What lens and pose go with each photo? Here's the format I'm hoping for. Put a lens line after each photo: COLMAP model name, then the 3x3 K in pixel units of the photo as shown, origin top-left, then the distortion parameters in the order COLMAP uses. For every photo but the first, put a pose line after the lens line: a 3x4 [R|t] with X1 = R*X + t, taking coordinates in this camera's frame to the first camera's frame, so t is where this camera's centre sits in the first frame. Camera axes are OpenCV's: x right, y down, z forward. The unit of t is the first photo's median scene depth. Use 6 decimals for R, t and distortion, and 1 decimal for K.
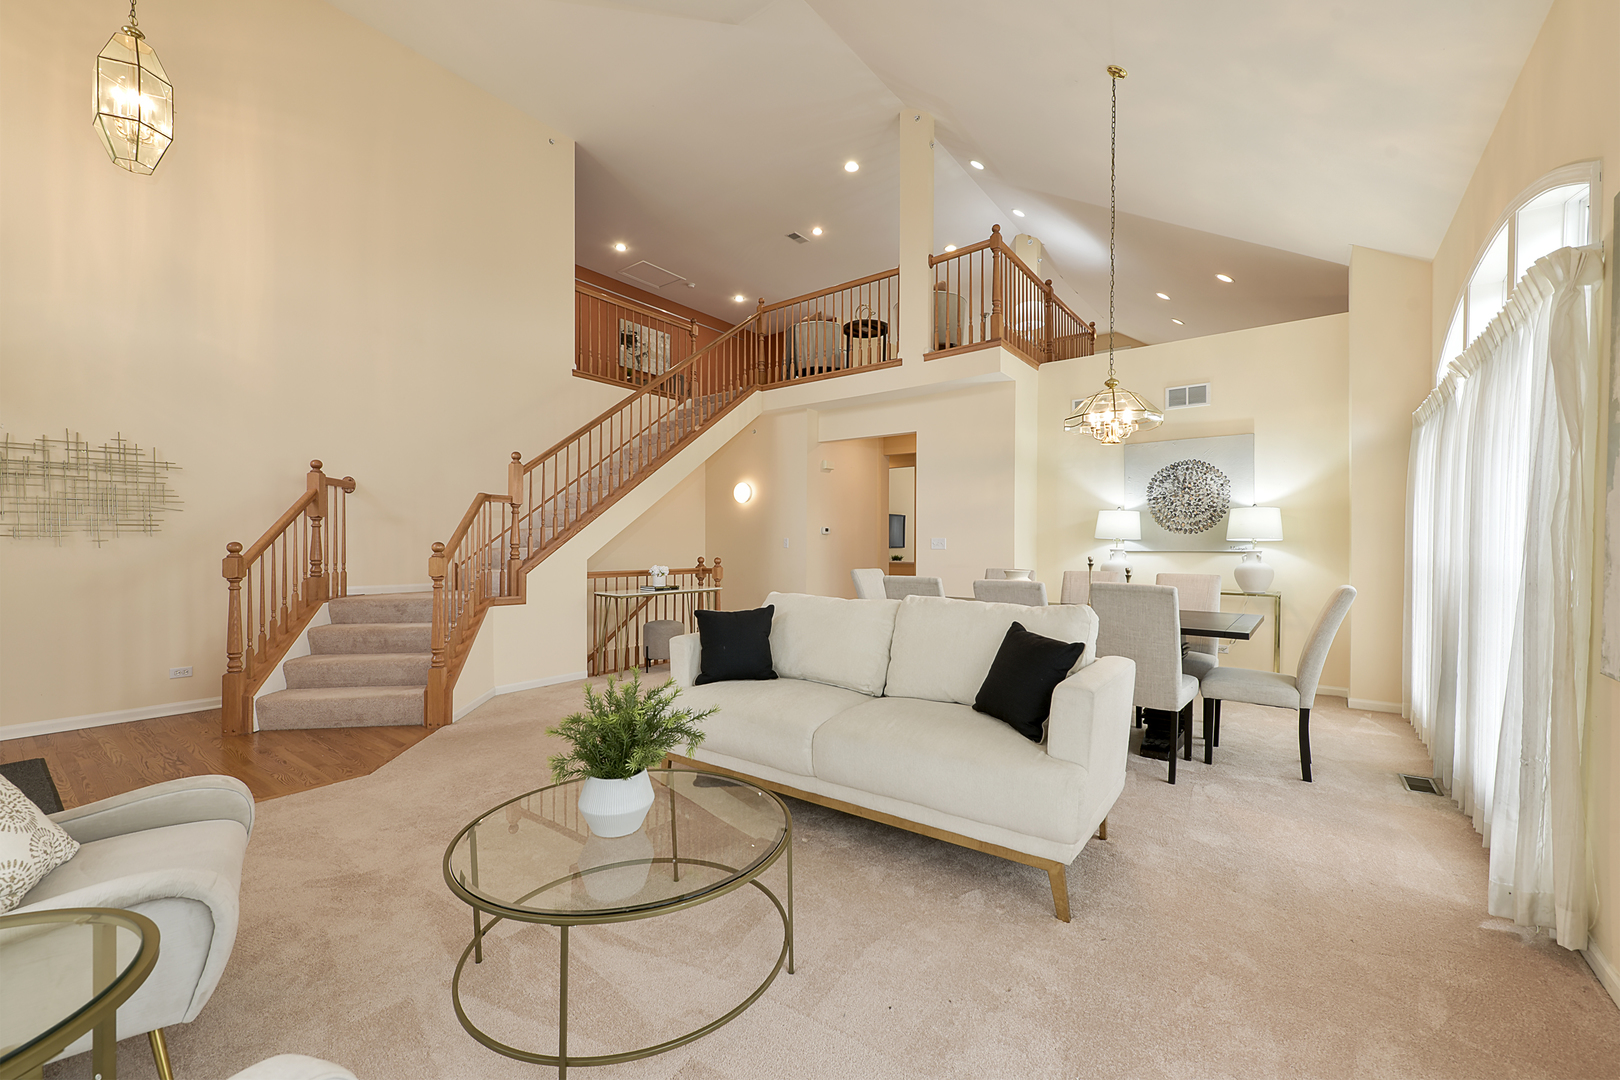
lens RADIAL K [[646.4, 0, 809.2], [0, 646.4, 543.3], [0, 0, 1]] dist [0.008121, -0.001503]
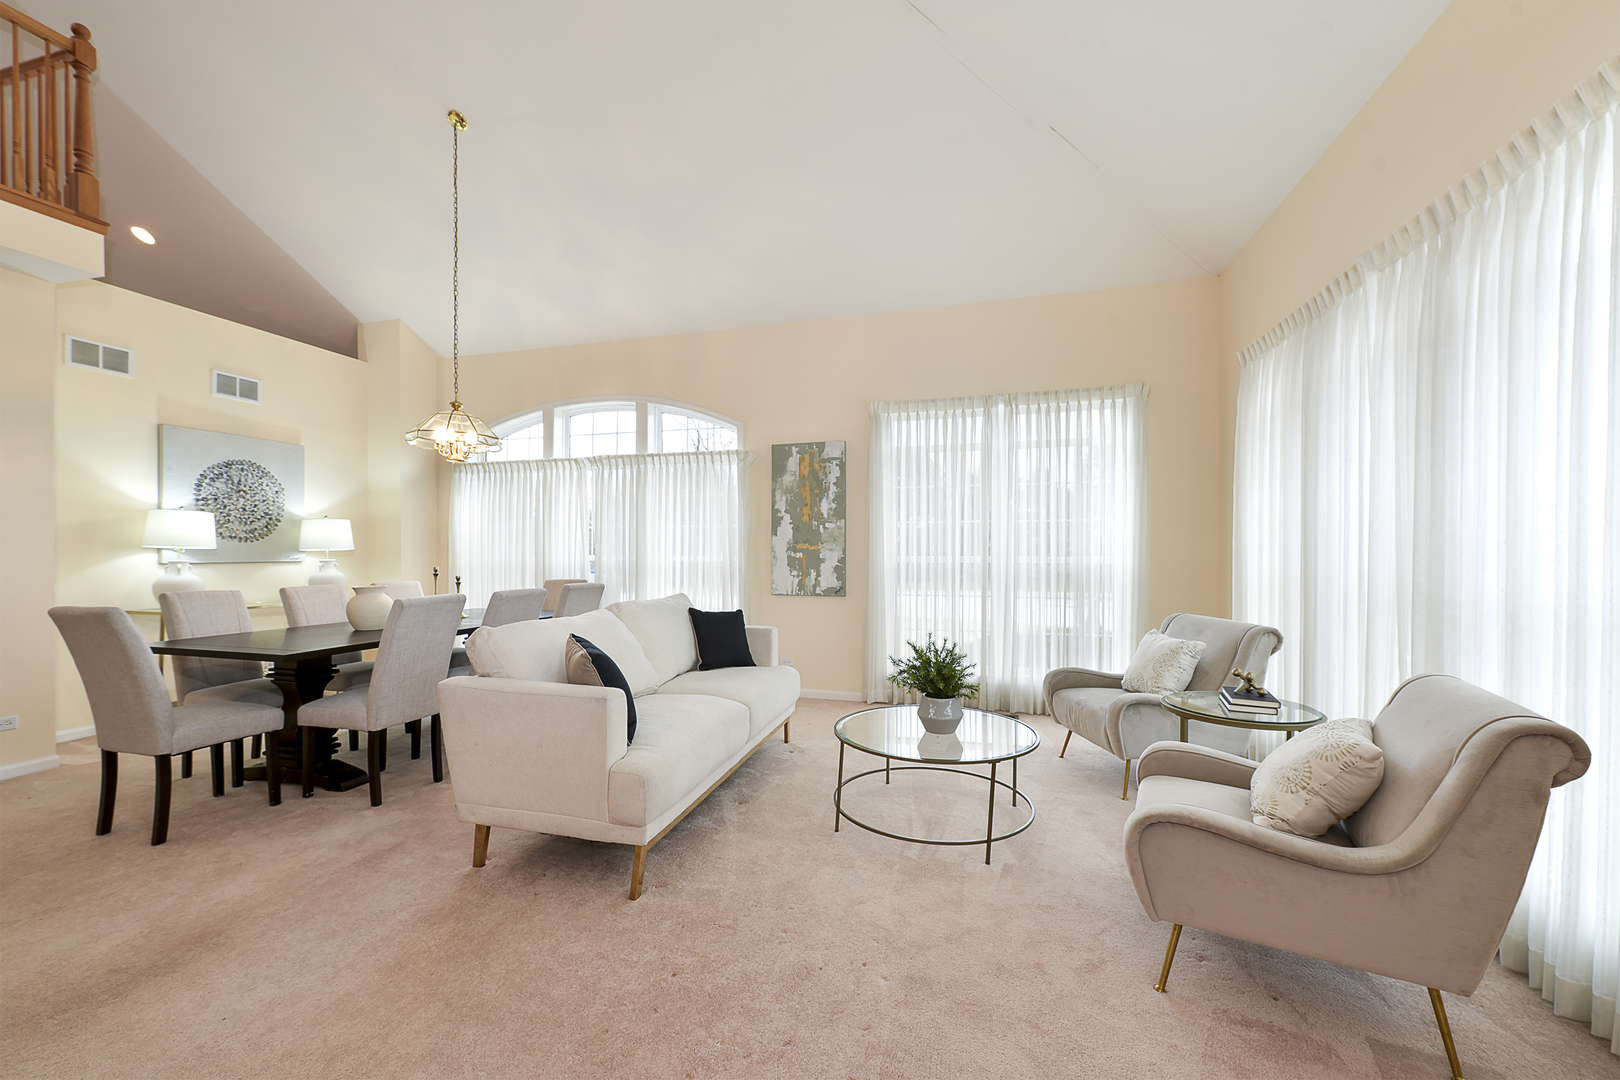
lens RADIAL K [[652.7, 0, 816.2], [0, 652.7, 557.1], [0, 0, 1]] dist [0.000445, -0.001473]
pose [[-0.370842, -0.008329, 0.928659, -0.549474], [-0.000297, 0.999961, 0.008850, -0.002764], [-0.928696, 0.003006, -0.370829, 0.603836]]
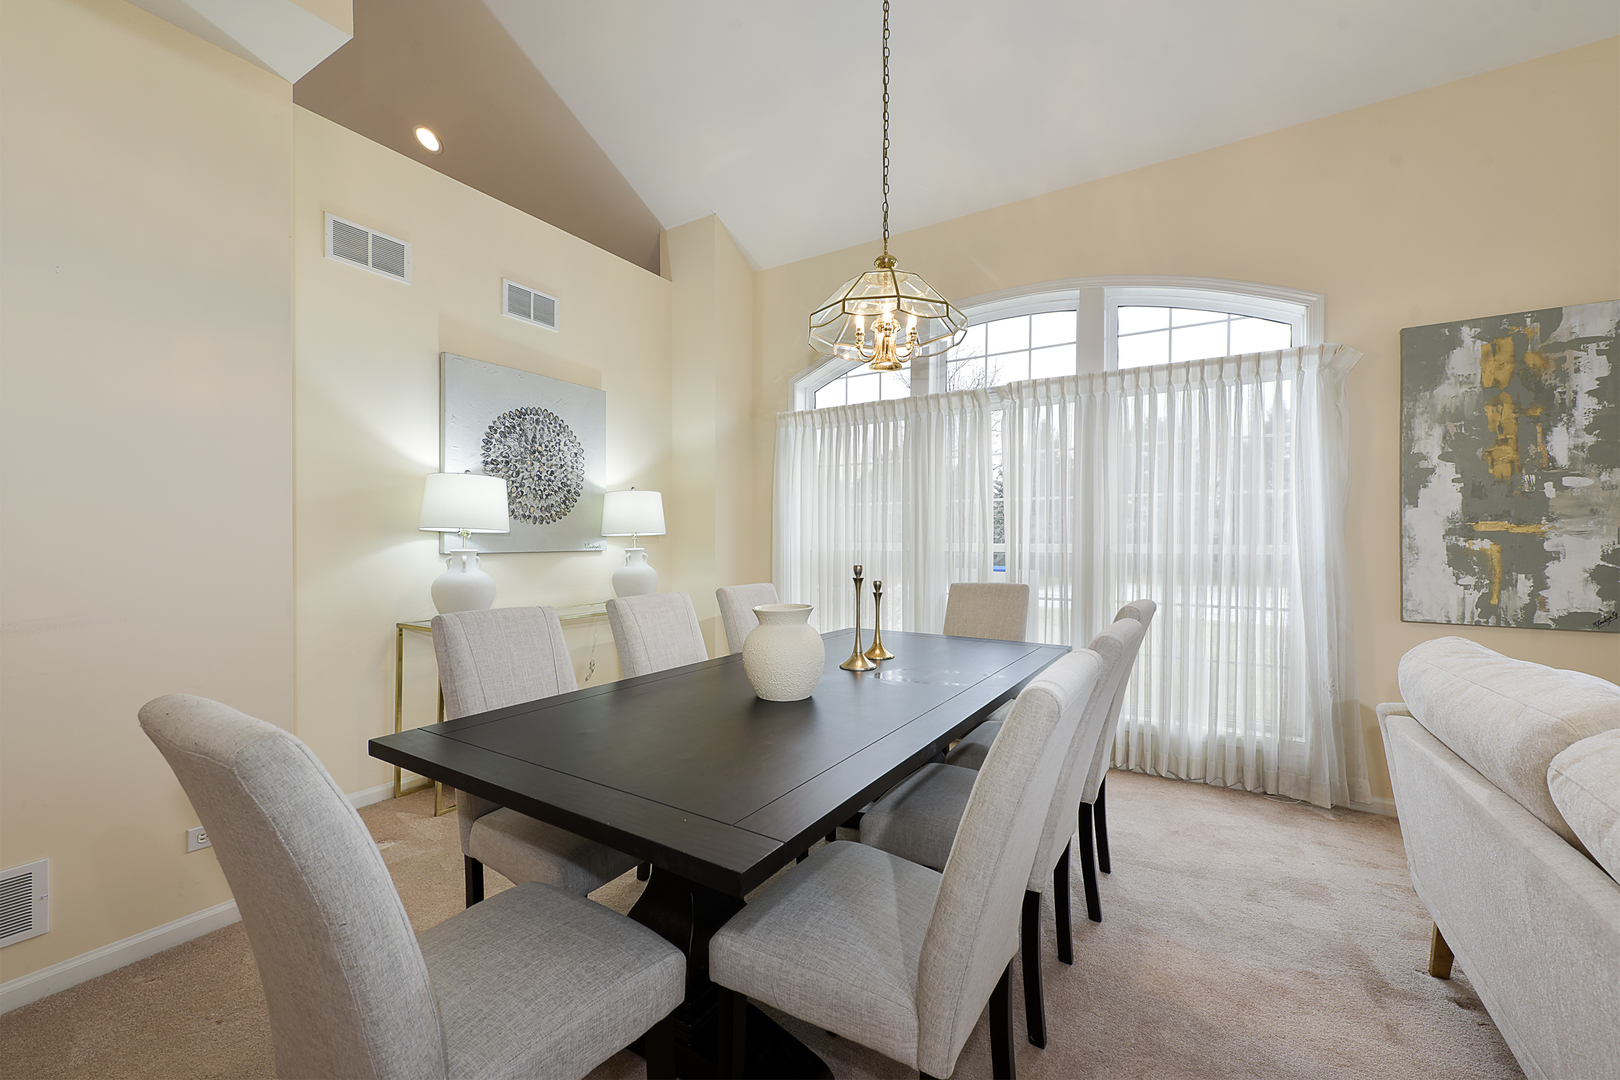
lens RADIAL K [[646.4, 0, 810.8], [0, 646.4, 543.1], [0, 0, 1]] dist [0.008121, -0.001503]
pose [[-0.096535, -0.007458, 0.995302, -0.073956], [-0.001084, 0.999972, 0.007388, -0.001080], [-0.995329, -0.000366, -0.096540, 0.800890]]
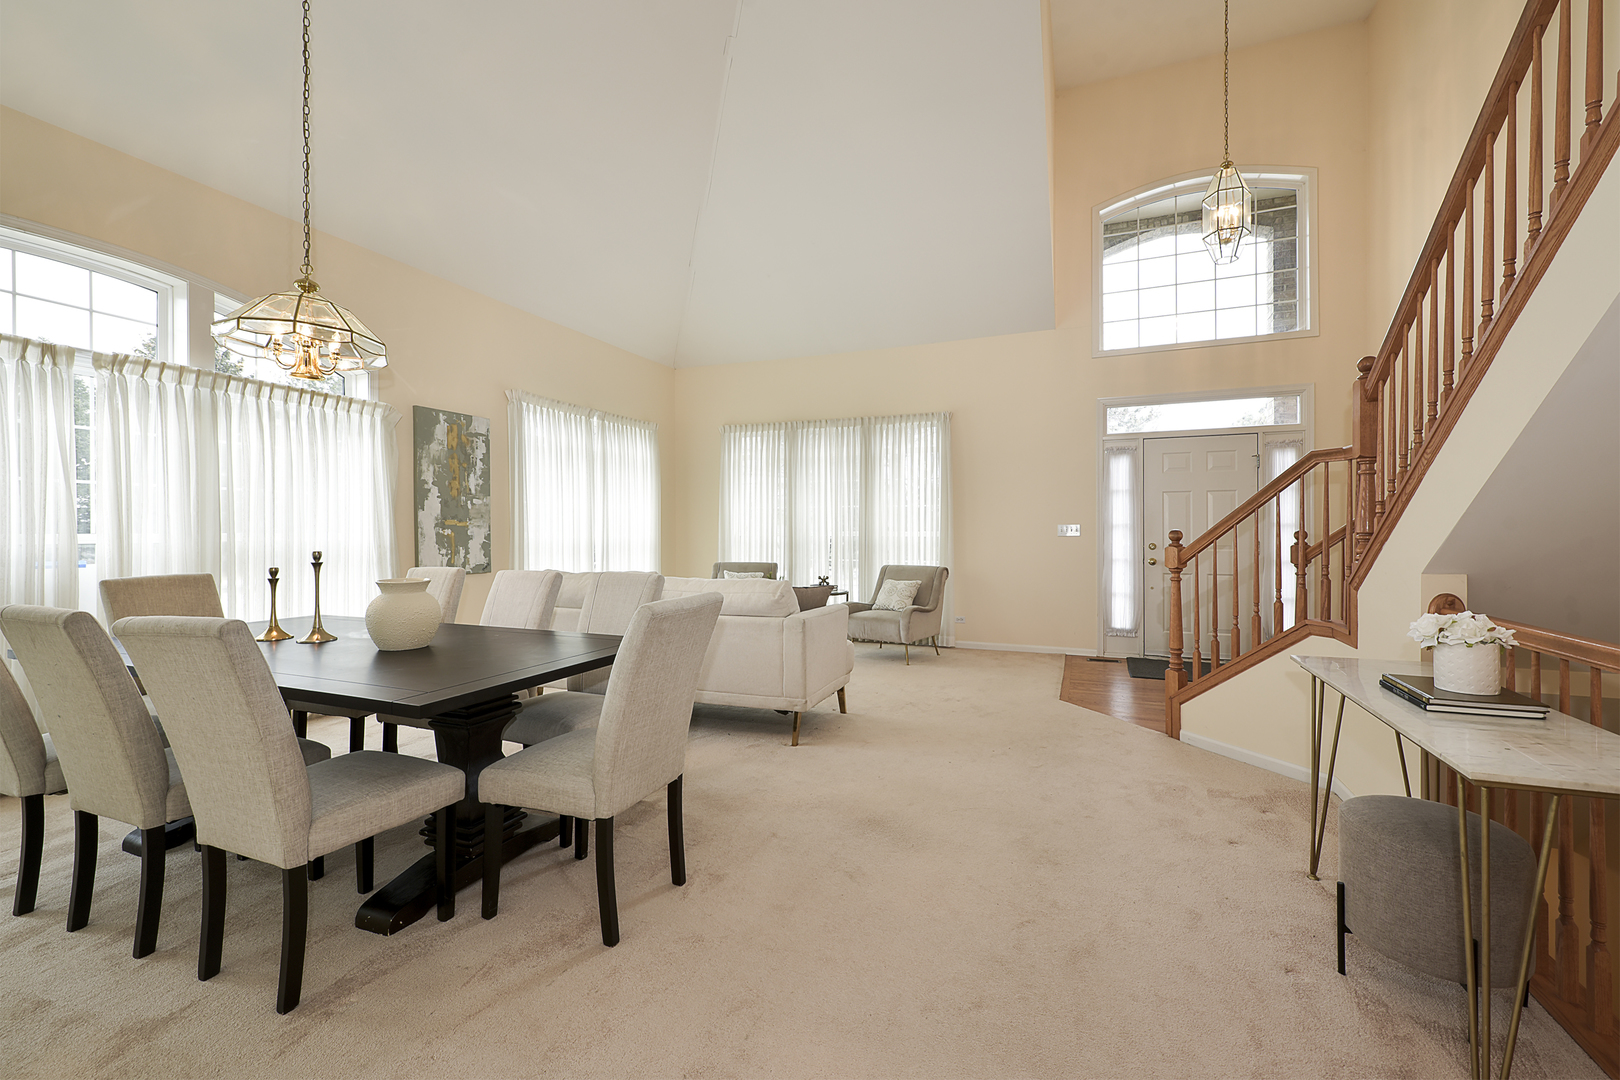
lens RADIAL K [[646.4, 0, 804.9], [0, 646.4, 536.5], [0, 0, 1]] dist [0.008121, -0.001503]
pose [[-0.972578, -0.004125, -0.232541, 0.080514], [-0.006236, 0.999946, 0.008344, -0.001351], [0.232494, 0.009565, -0.972551, 1.242221]]
